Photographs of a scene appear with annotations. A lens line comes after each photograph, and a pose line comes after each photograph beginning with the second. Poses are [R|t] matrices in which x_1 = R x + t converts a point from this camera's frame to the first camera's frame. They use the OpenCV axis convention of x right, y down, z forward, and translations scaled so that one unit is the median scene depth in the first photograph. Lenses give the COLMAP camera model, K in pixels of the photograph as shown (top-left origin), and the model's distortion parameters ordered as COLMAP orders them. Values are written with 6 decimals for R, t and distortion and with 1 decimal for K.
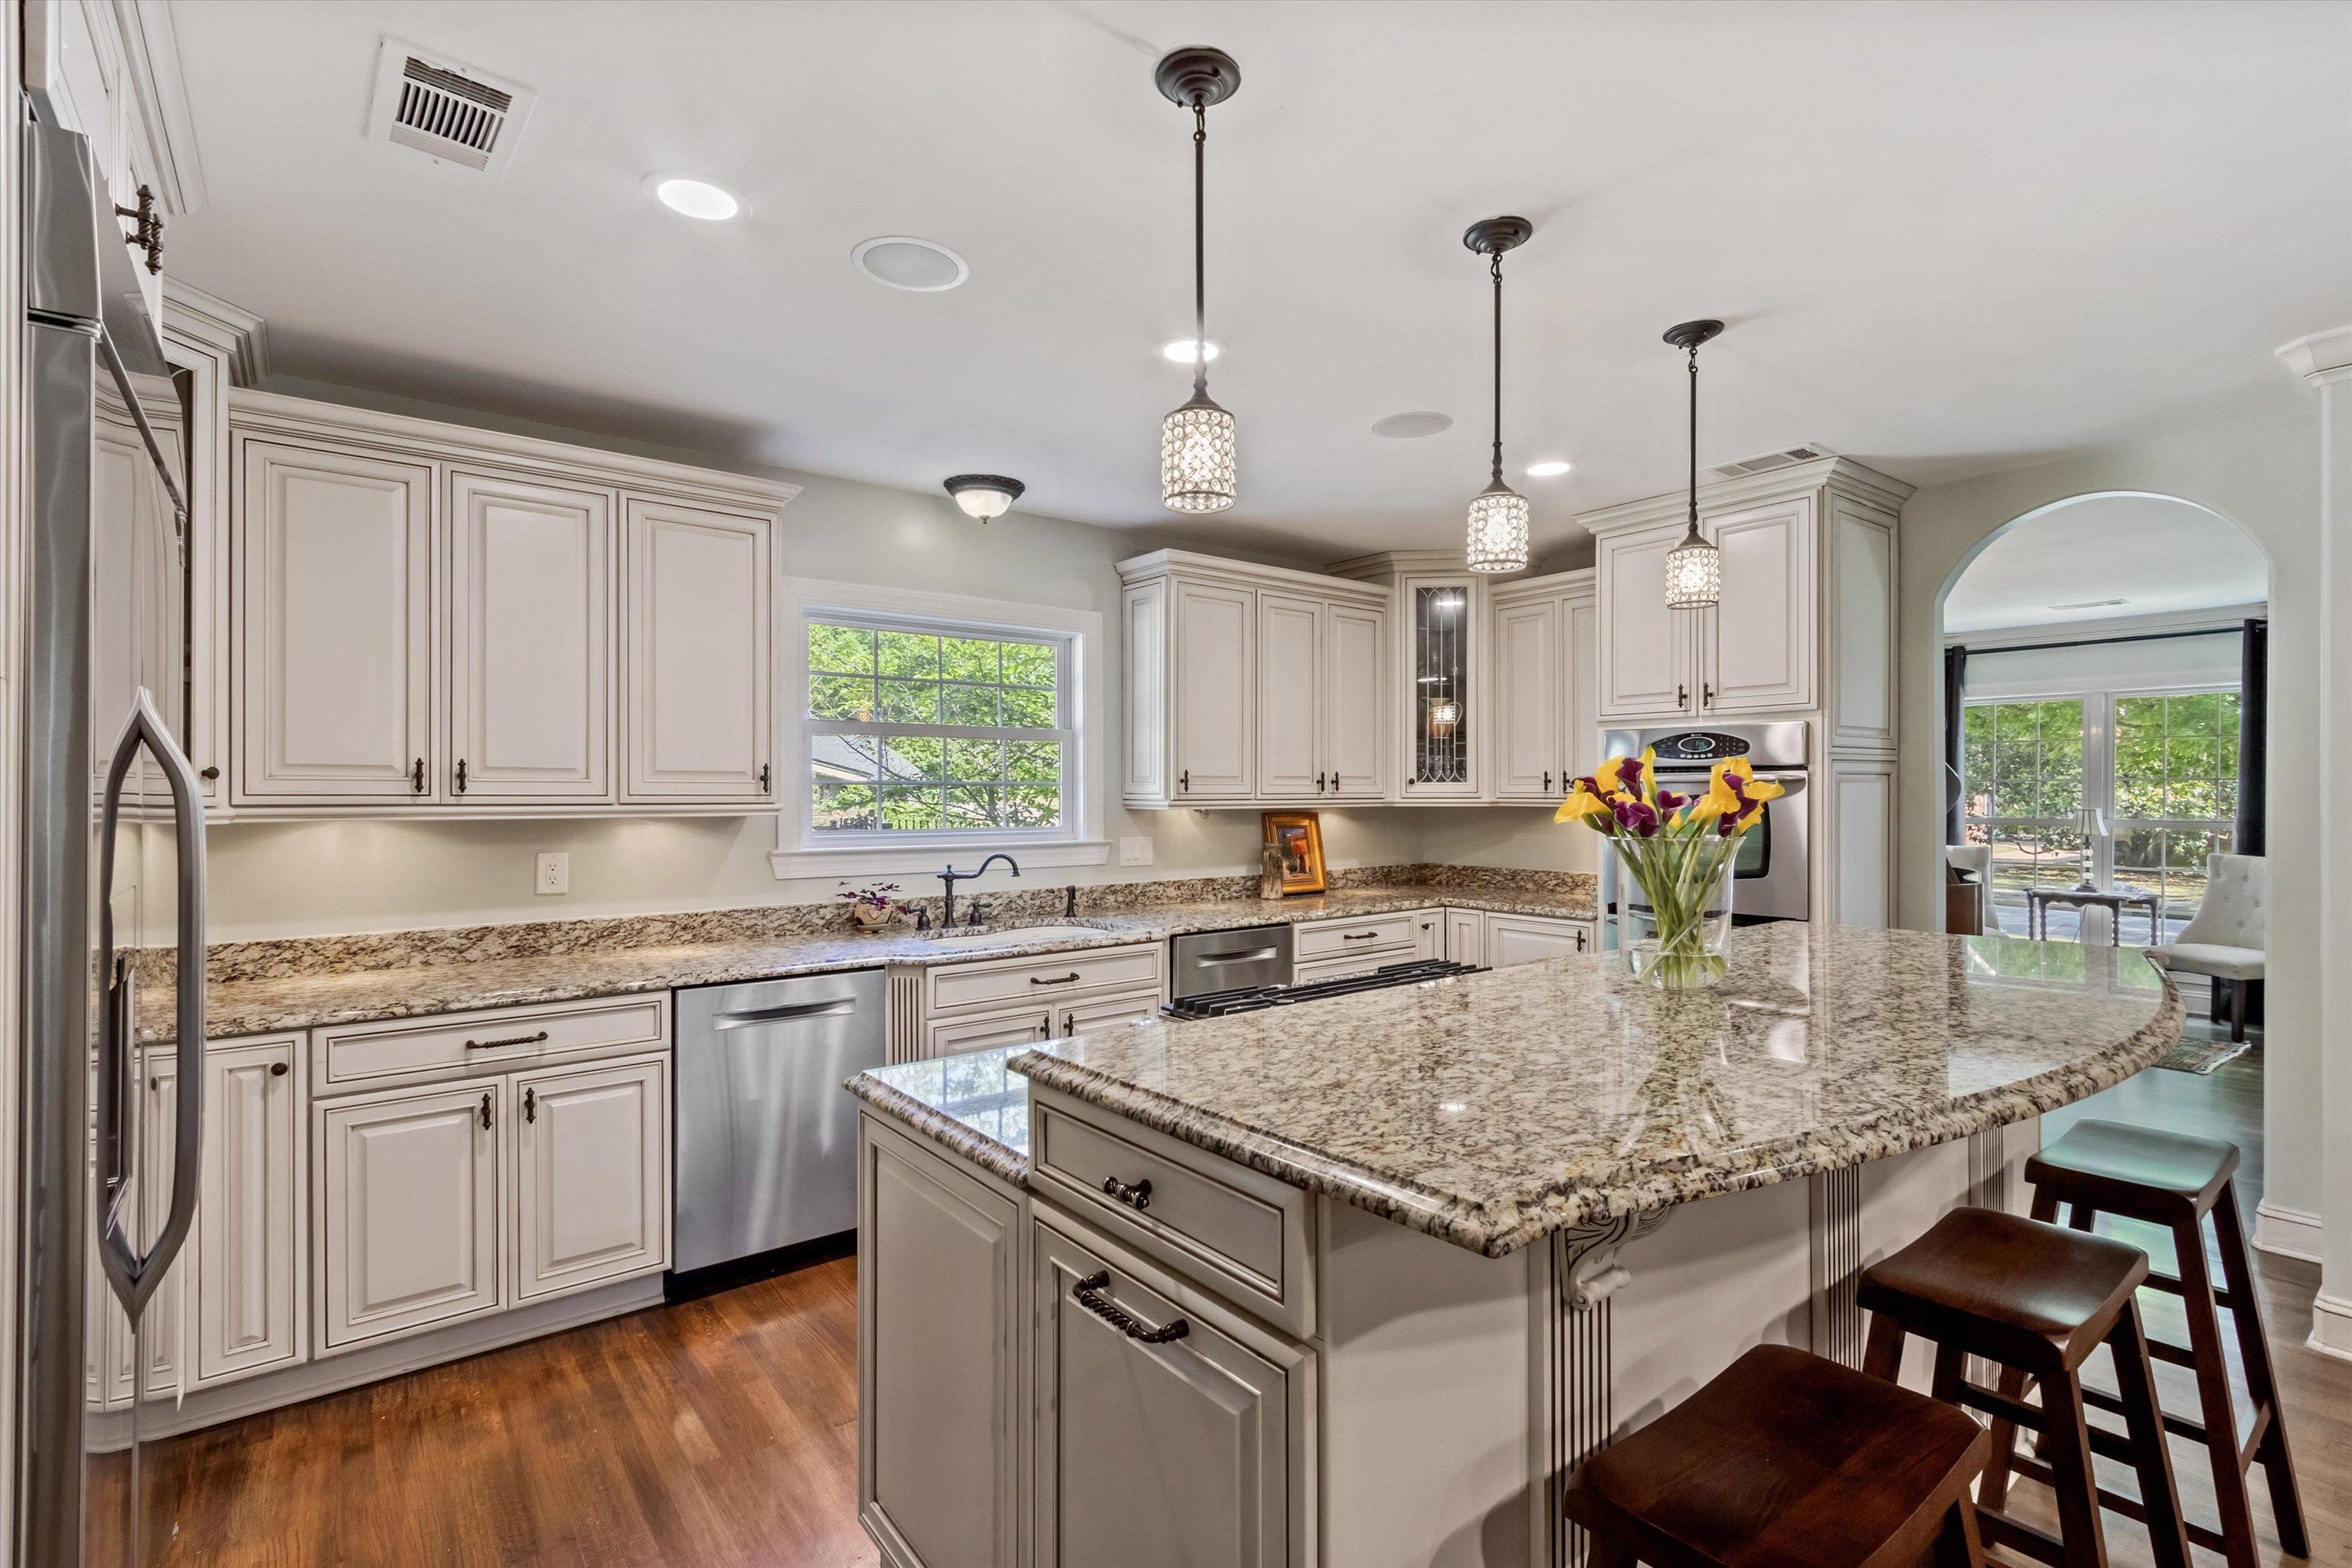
lens RADIAL K [[1072.2, 0, 1176.0], [0, 1072.2, 784.0], [0, 0, 1]] dist [0.002282, 0.000365]
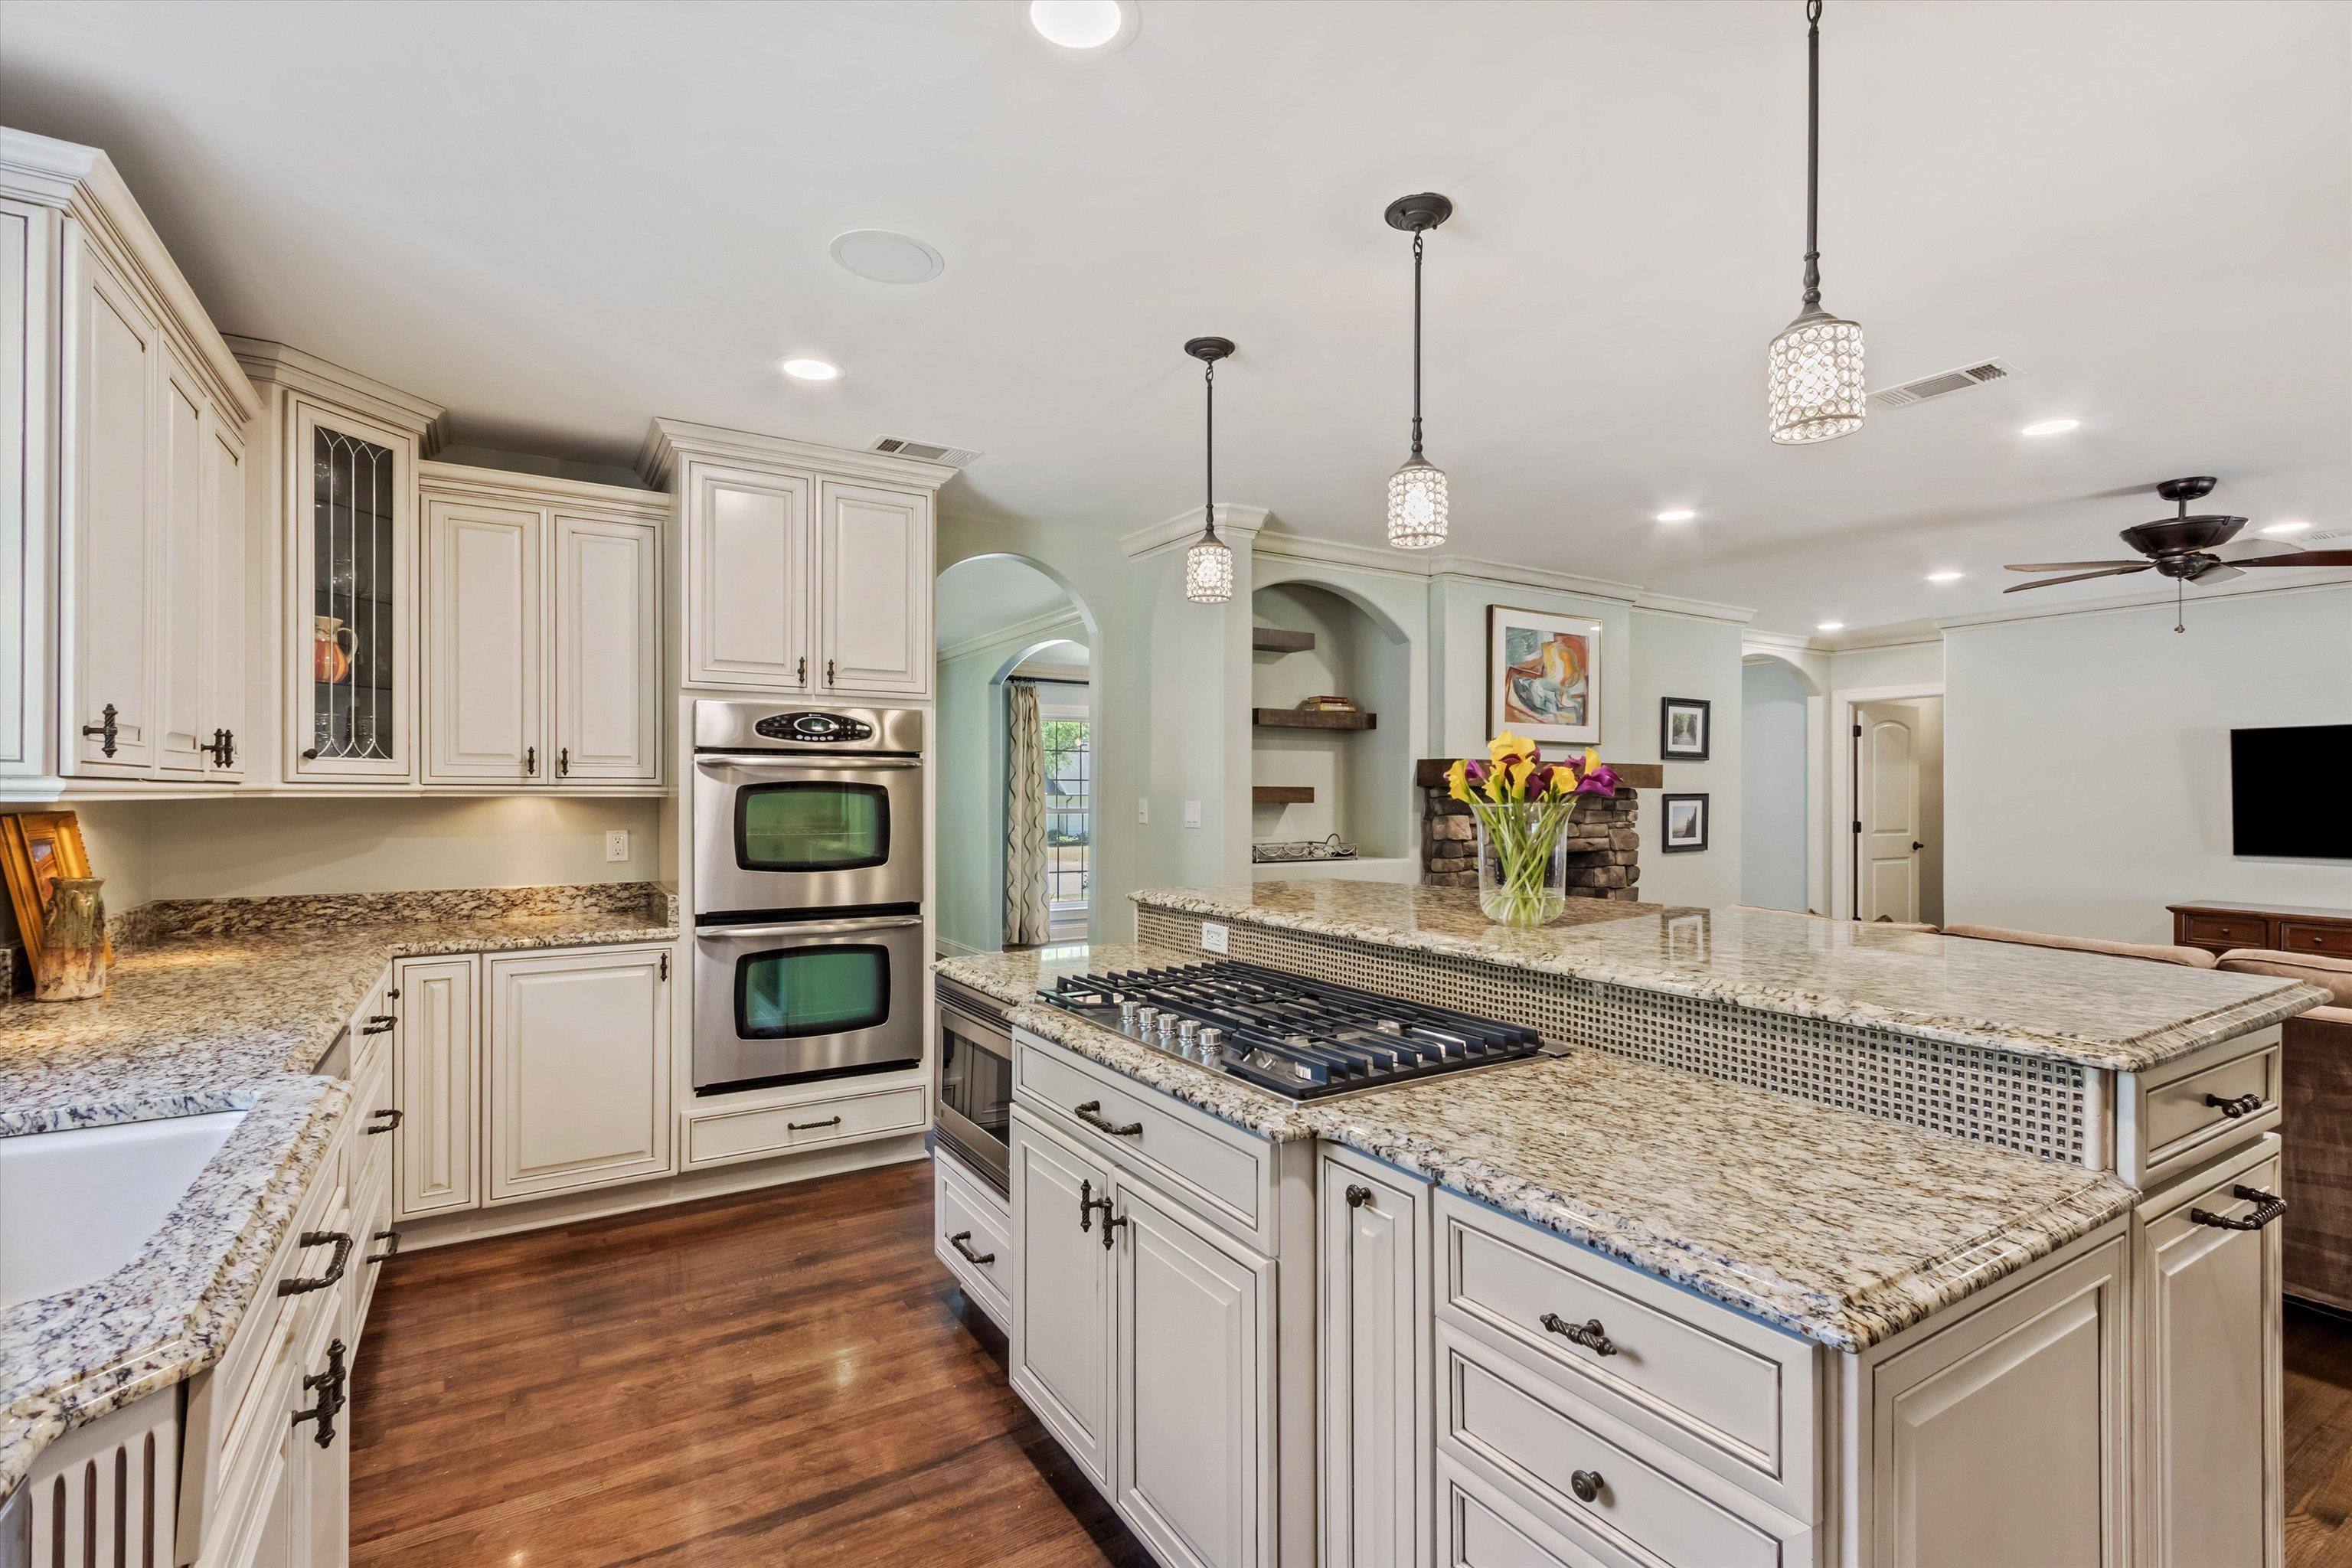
lens RADIAL K [[1074.6, 0, 1173.9], [0, 1074.6, 791.9], [0, 0, 1]] dist [0.000061, -0.000082]
pose [[0.111526, 0.004038, 0.993753, -0.462102], [-0.009308, 0.999952, -0.003018, 0.023260], [-0.993718, -0.008913, 0.111558, 0.709509]]
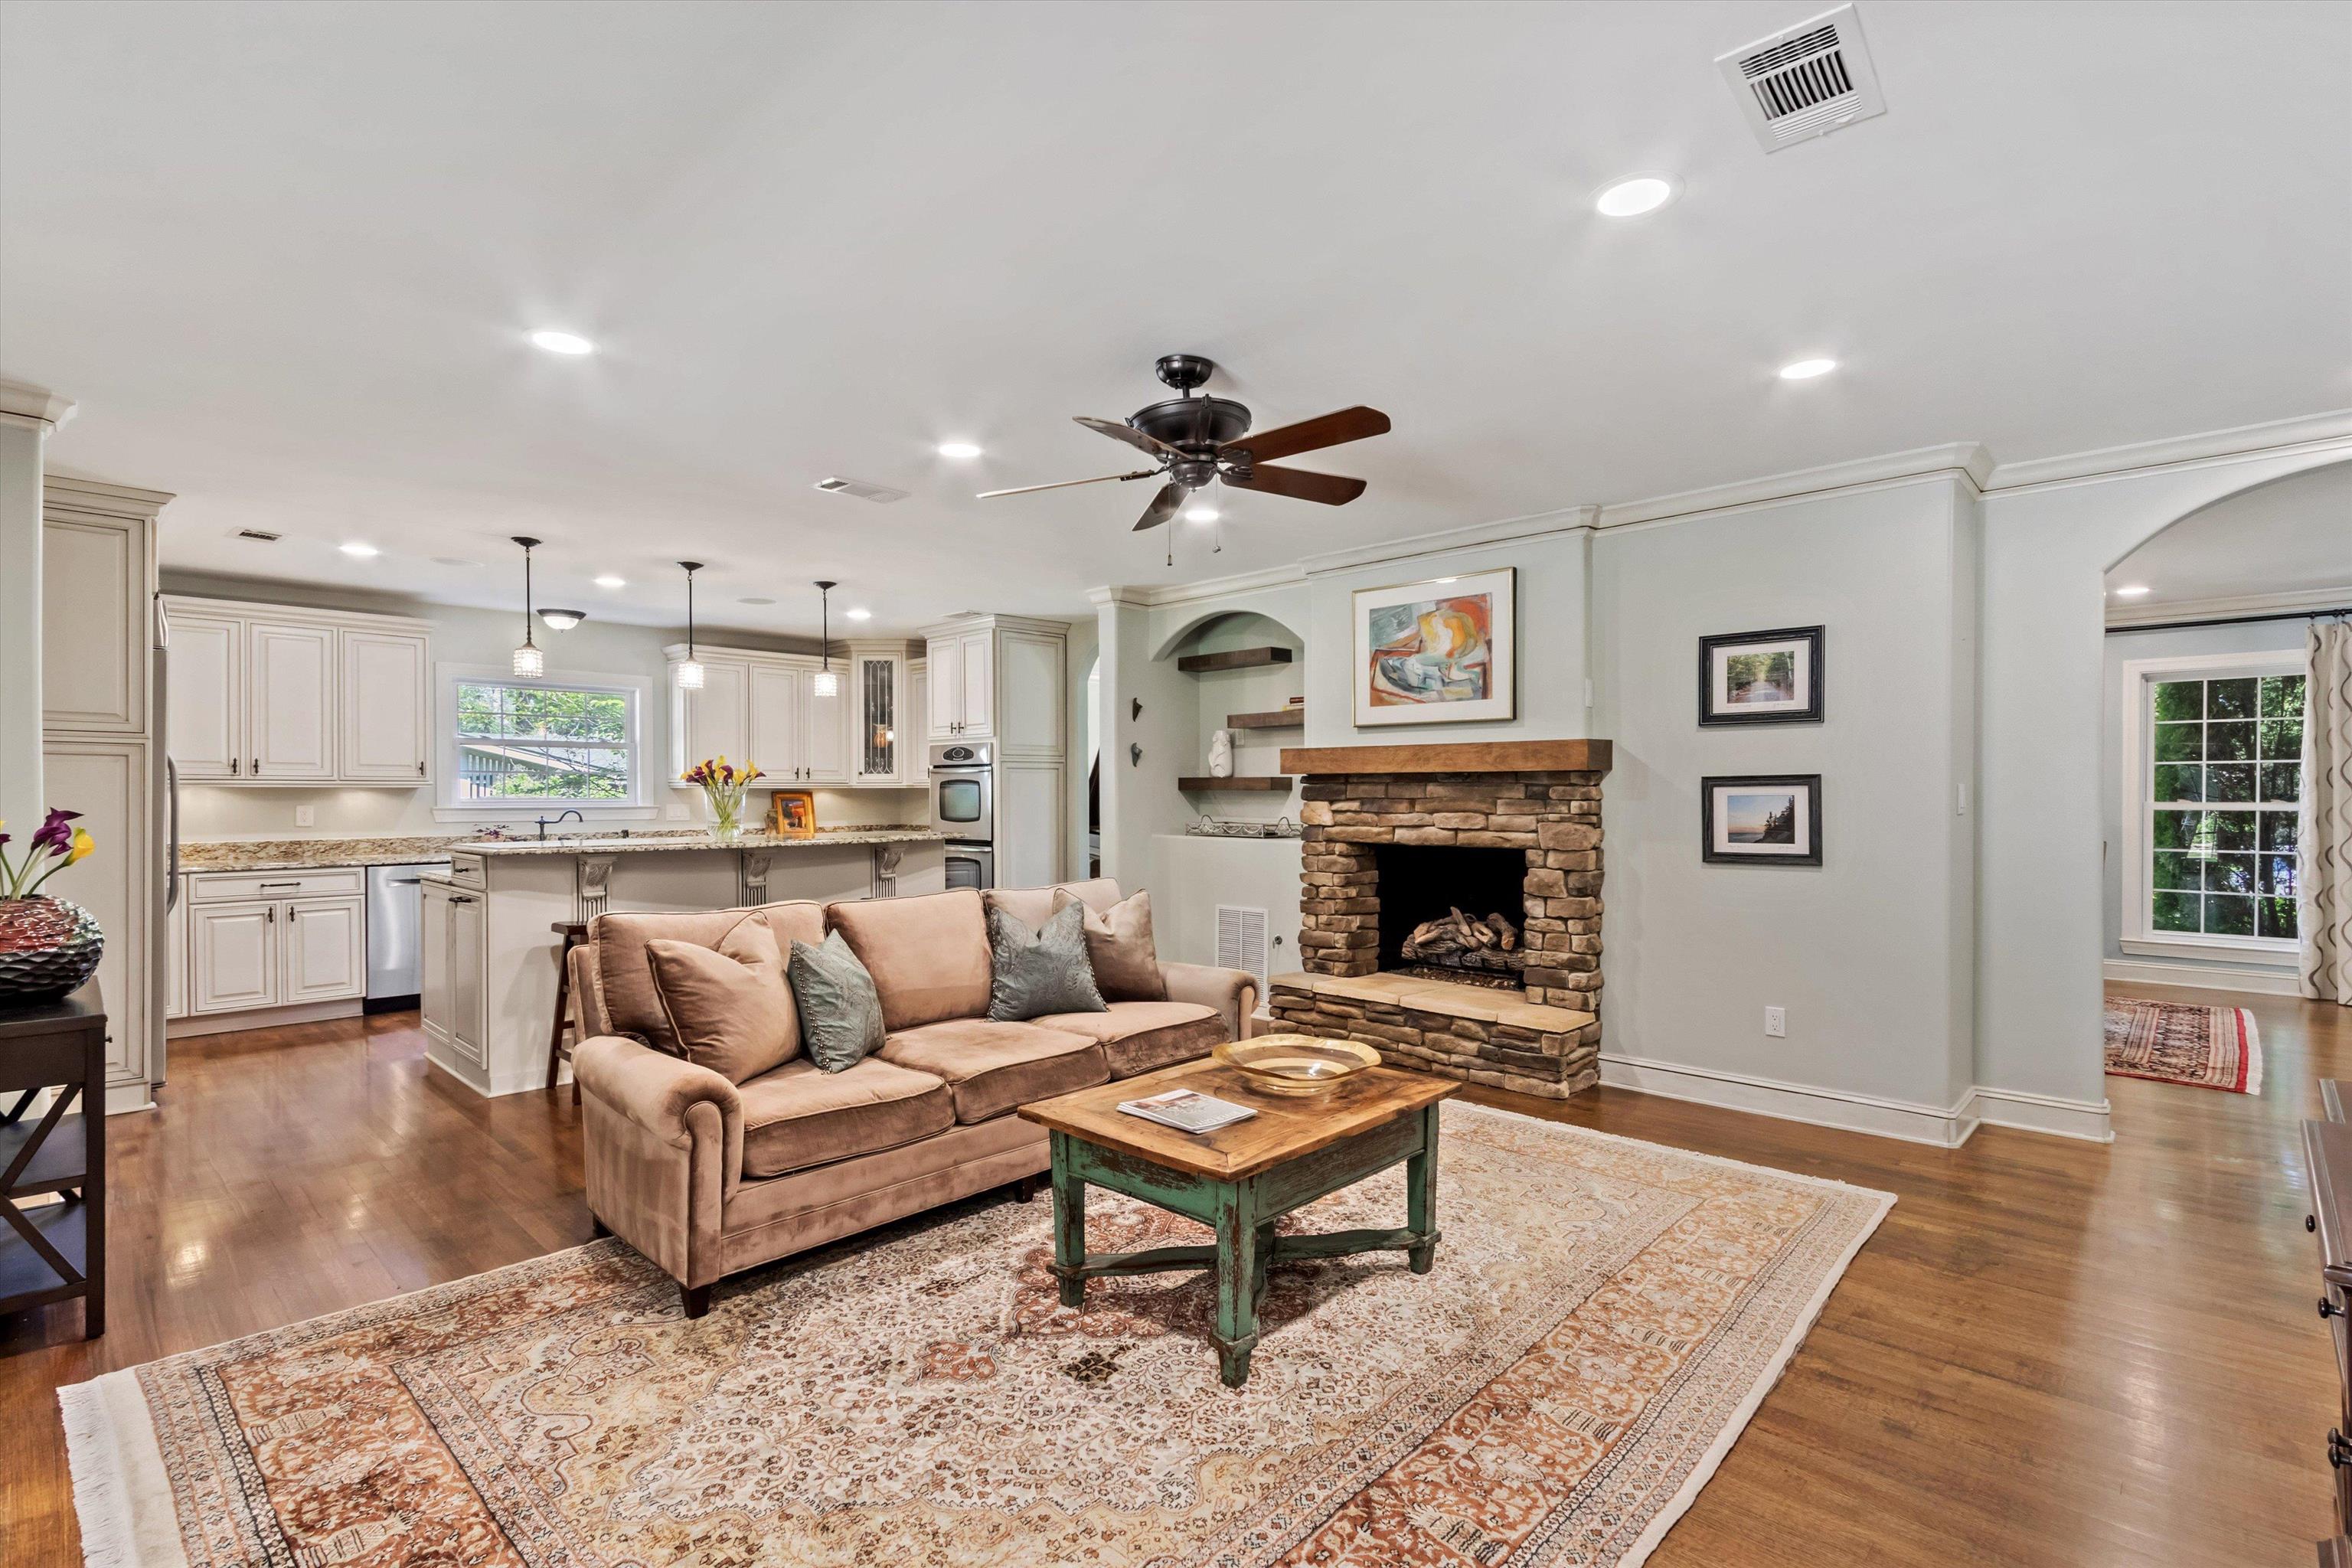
lens RADIAL K [[1074.6, 0, 1173.9], [0, 1074.6, 791.9], [0, 0, 1]] dist [0.000061, -0.000082]
pose [[0.989800, -0.000025, 0.142461, 0.712557], [-0.000966, 0.999976, 0.006894, 0.022928], [-0.142457, -0.006961, 0.989776, -1.171612]]
